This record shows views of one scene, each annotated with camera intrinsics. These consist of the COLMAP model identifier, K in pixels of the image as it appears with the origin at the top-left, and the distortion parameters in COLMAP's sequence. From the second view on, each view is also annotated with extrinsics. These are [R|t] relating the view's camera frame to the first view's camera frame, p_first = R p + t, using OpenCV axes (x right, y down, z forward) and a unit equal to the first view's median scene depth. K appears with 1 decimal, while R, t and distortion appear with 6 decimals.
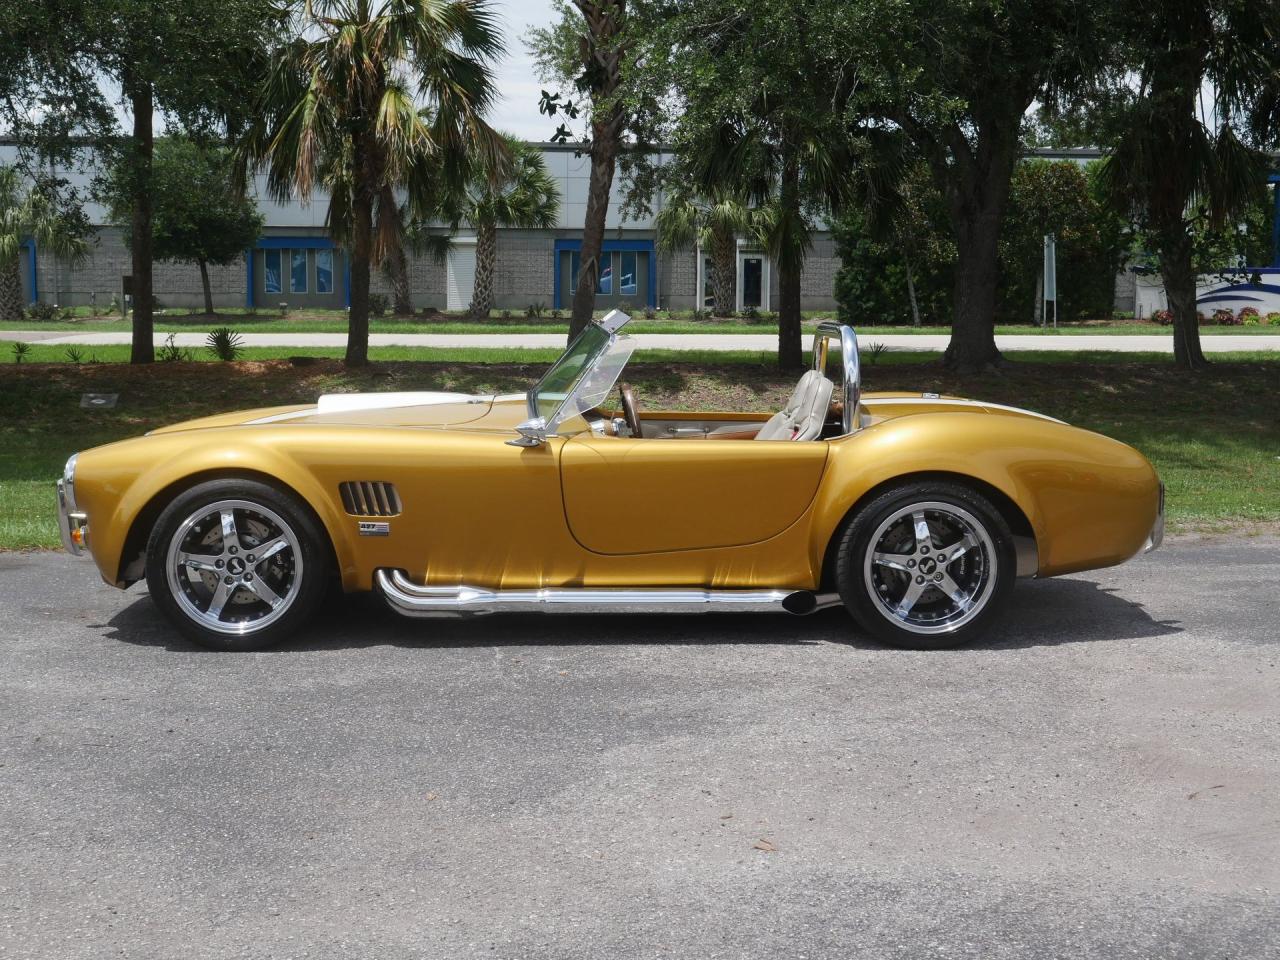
lens RADIAL K [[1759.0, 0, 636.3], [0, 1759.0, 484.1], [0, 0, 1]] dist [0.002450, -0.049311]
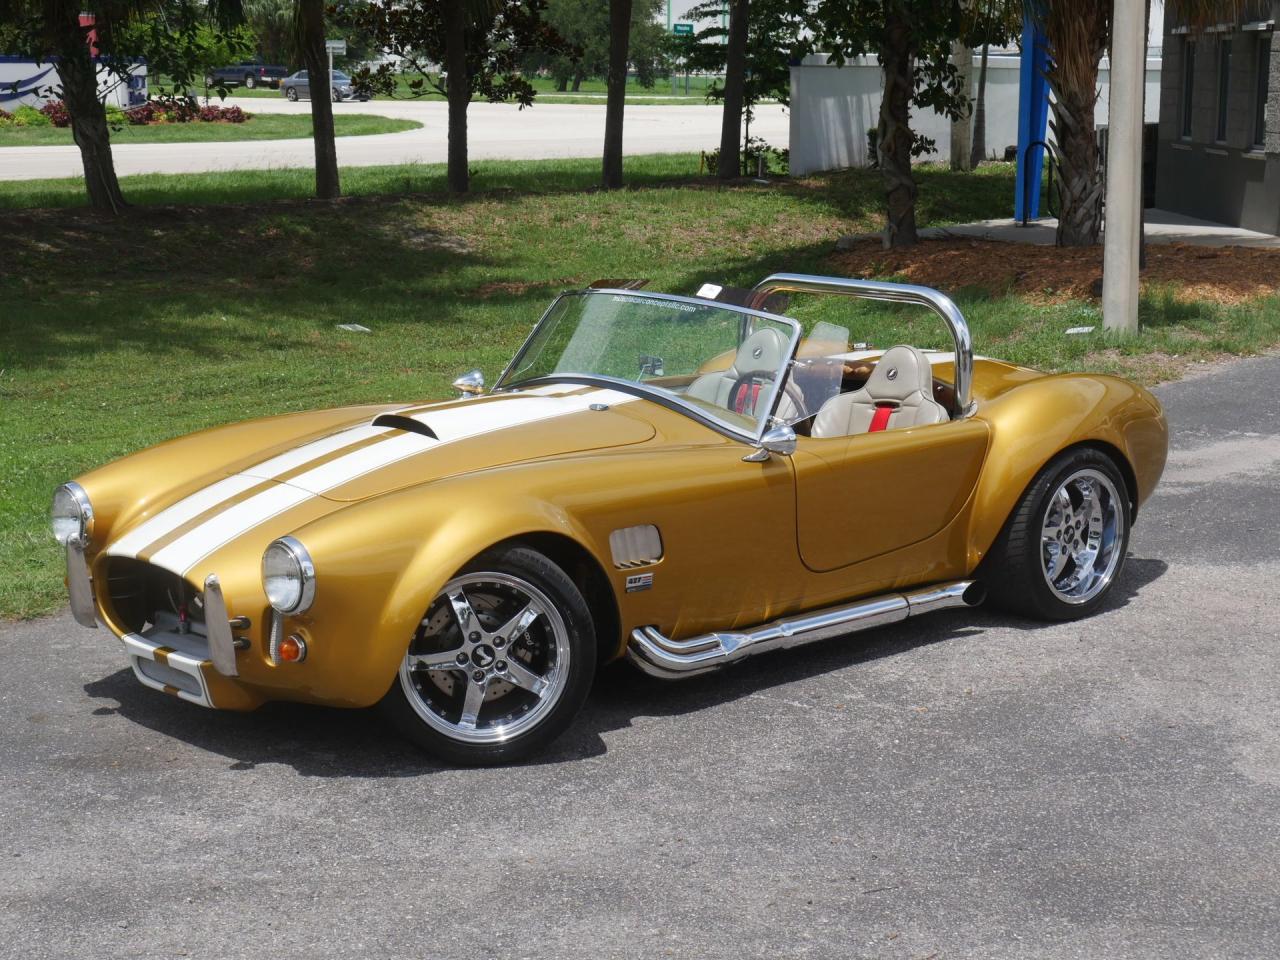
lens RADIAL K [[2278.1, 0, 641.4], [0, 2278.1, 481.6], [0, 0, 1]] dist [-0.020409, 0.159610]
pose [[0.751212, -0.117652, 0.649491, -0.218504], [0.070617, 0.992664, 0.098139, -0.032529], [-0.656273, -0.027858, 0.754009, 0.052741]]
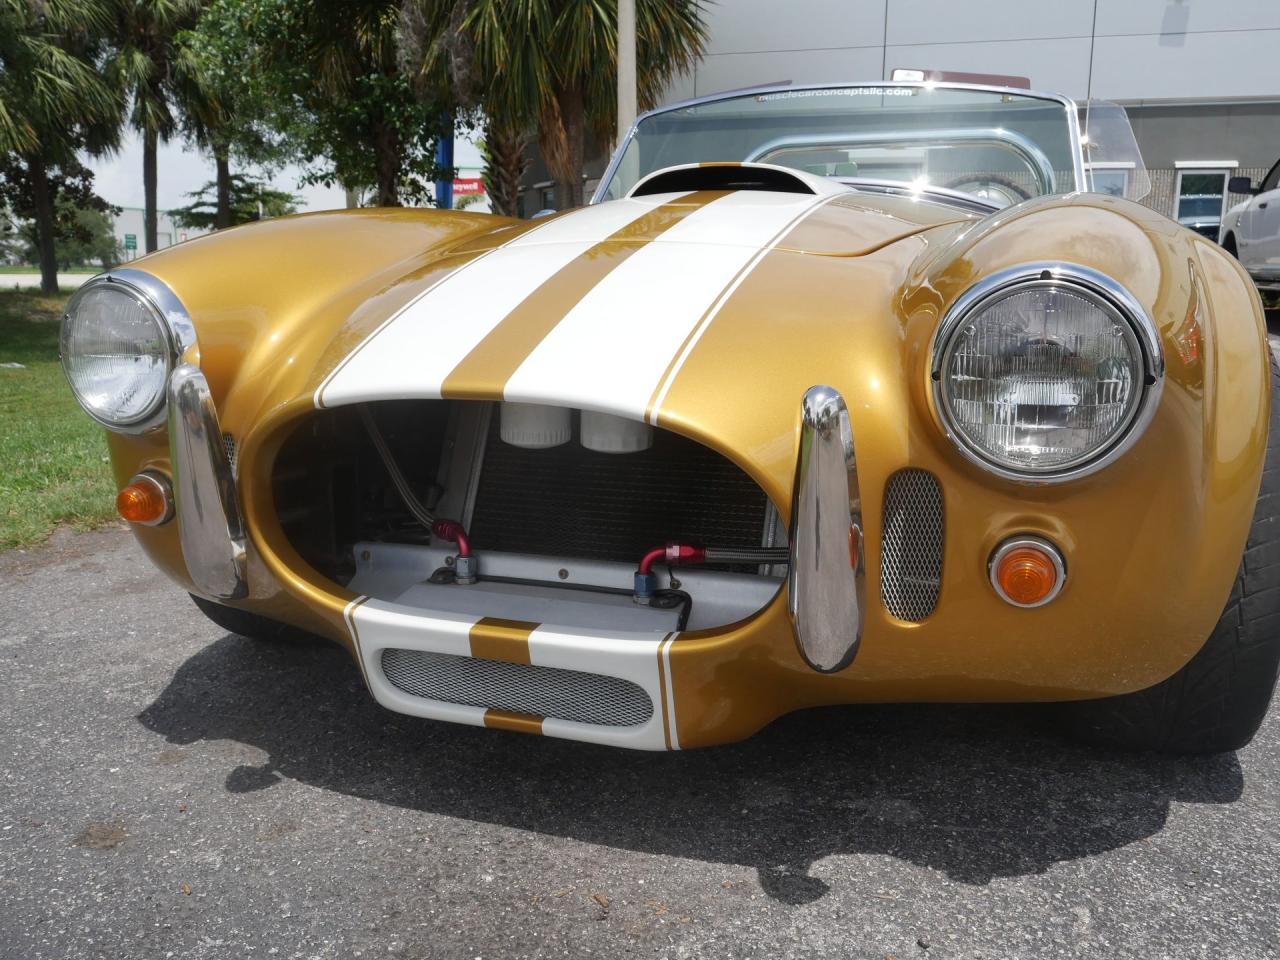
lens RADIAL K [[1089.8, 0, 642.9], [0, 1089.8, 486.2], [0, 0, 1]] dist [-0.014446, -0.010099]
pose [[0.377876, -0.179169, 0.908355, -0.131570], [0.095904, 0.983394, 0.154074, -0.004210], [-0.920876, 0.028894, 0.388784, 0.266414]]
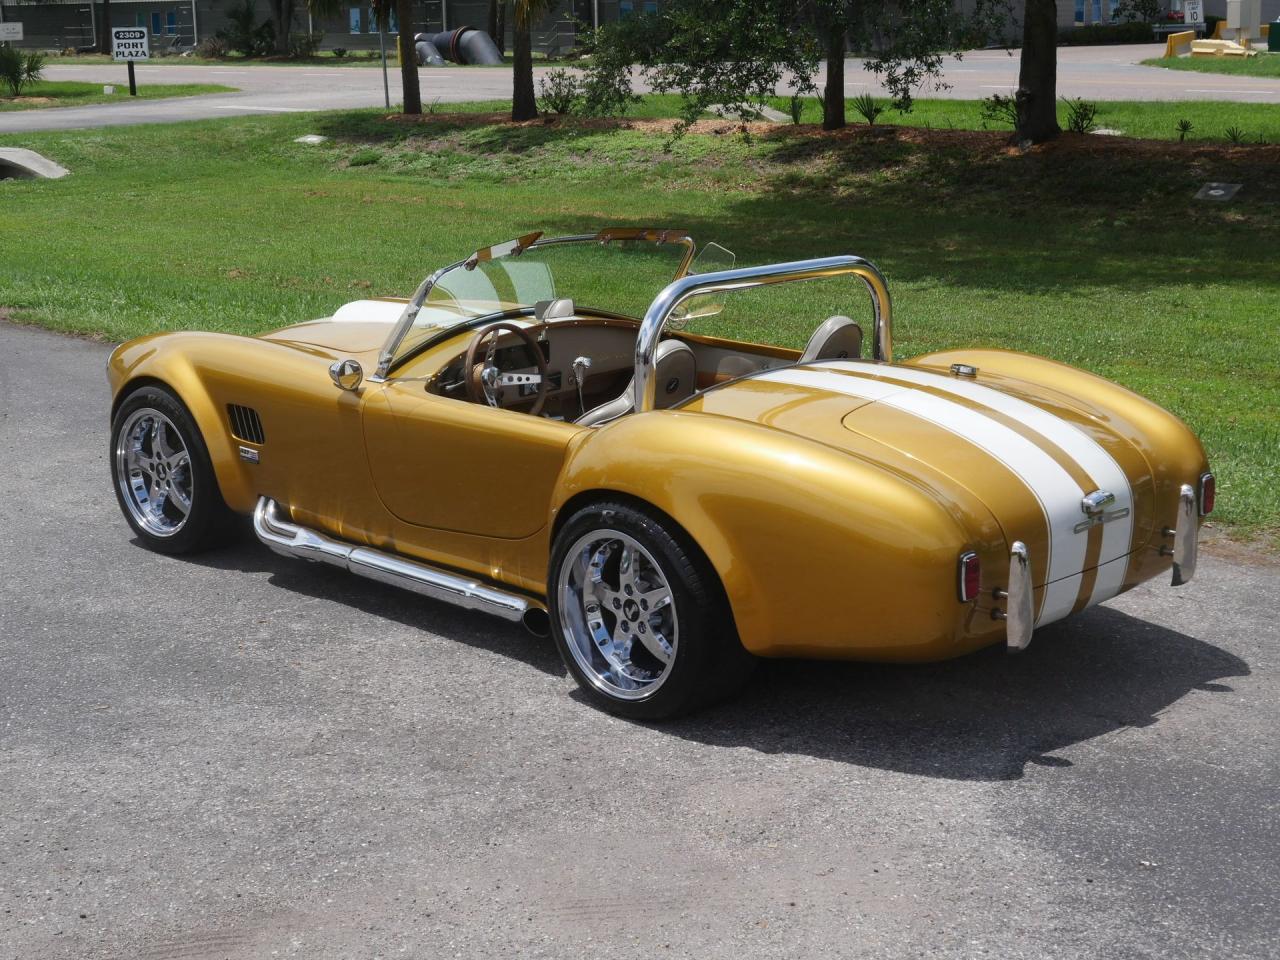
lens RADIAL K [[1896.0, 0, 638.3], [0, 1896.0, 479.9], [0, 0, 1]] dist [-0.006855, -0.012615]
pose [[0.685600, 0.158780, -0.710452, 0.195547], [-0.062909, 0.985196, 0.159474, -0.037153], [0.725256, -0.064641, 0.685438, 0.114856]]
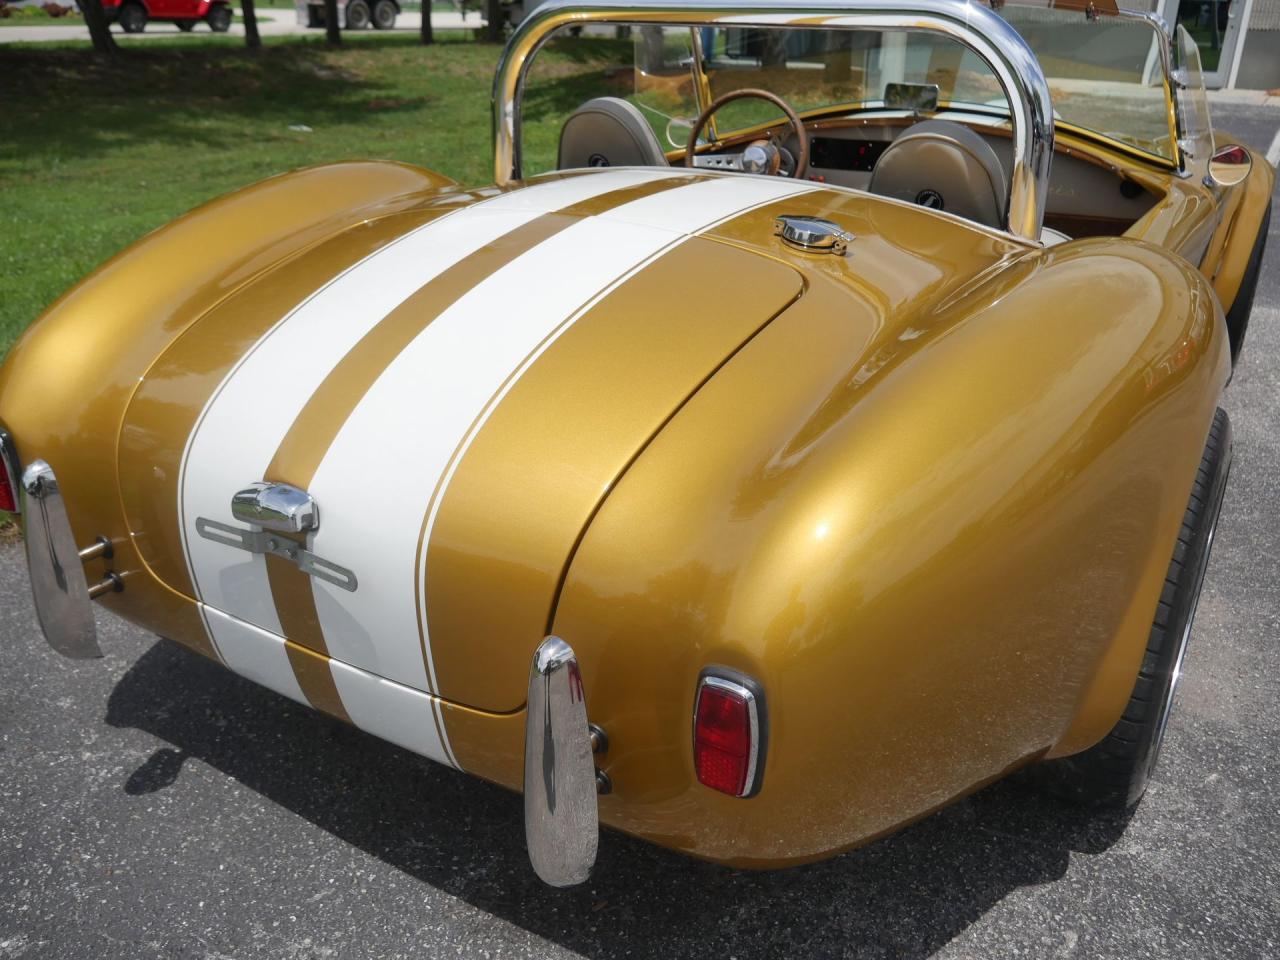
lens RADIAL K [[1089.8, 0, 642.9], [0, 1089.8, 486.2], [0, 0, 1]] dist [-0.014446, -0.010099]
pose [[0.586661, -0.318935, 0.744385, -0.134149], [0.069957, 0.935706, 0.345774, -0.021977], [-0.806806, -0.150777, 0.571254, 0.256280]]
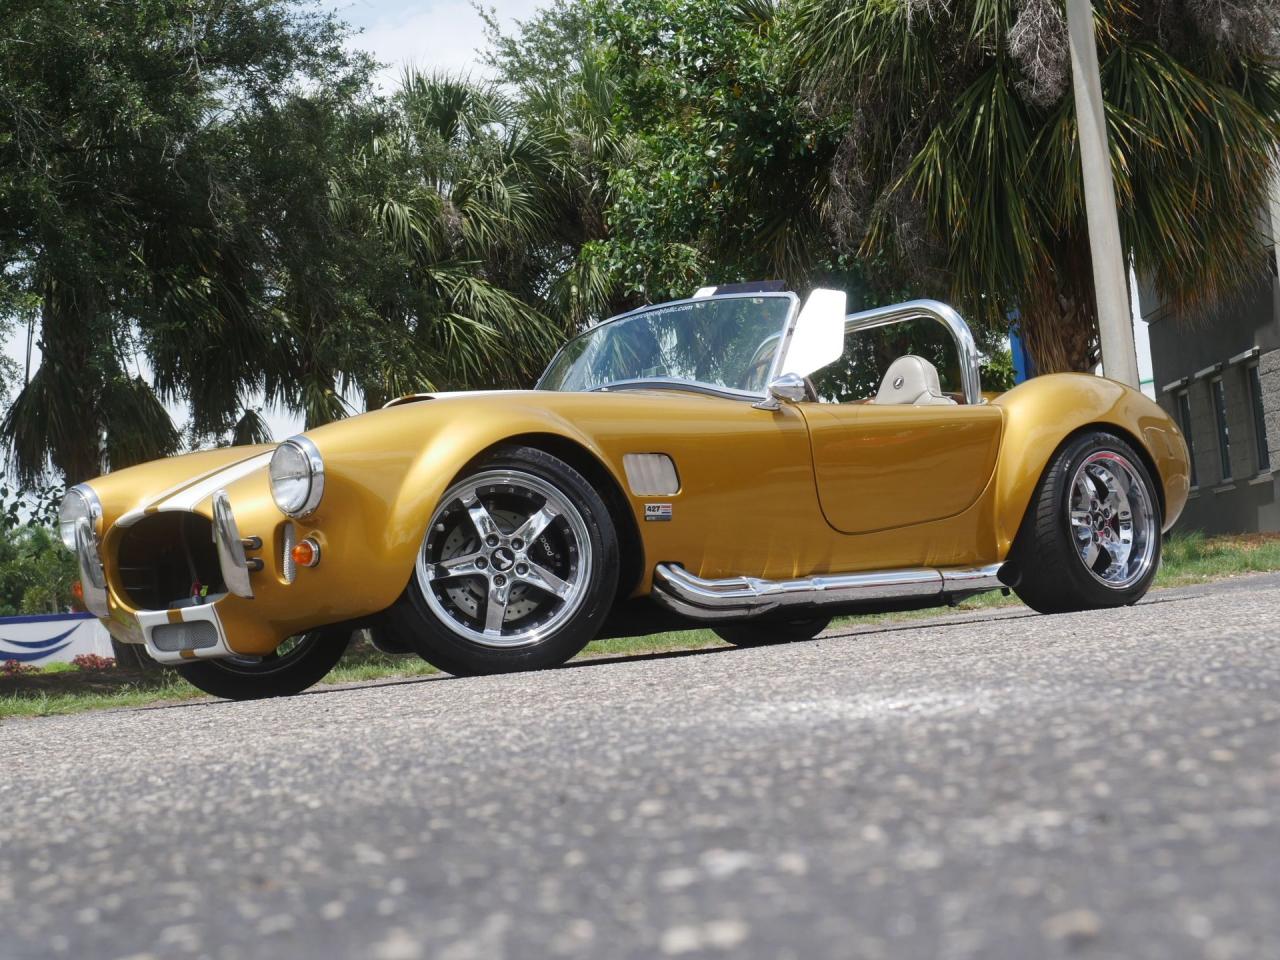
lens RADIAL K [[2282.1, 0, 637.8], [0, 2282.1, 477.2], [0, 0, 1]] dist [-0.017583, 0.200436]
pose [[0.754304, -0.033418, 0.655674, -0.220125], [0.168635, 0.975058, -0.144306, 0.042019], [-0.634498, 0.219420, 0.741126, 0.060721]]
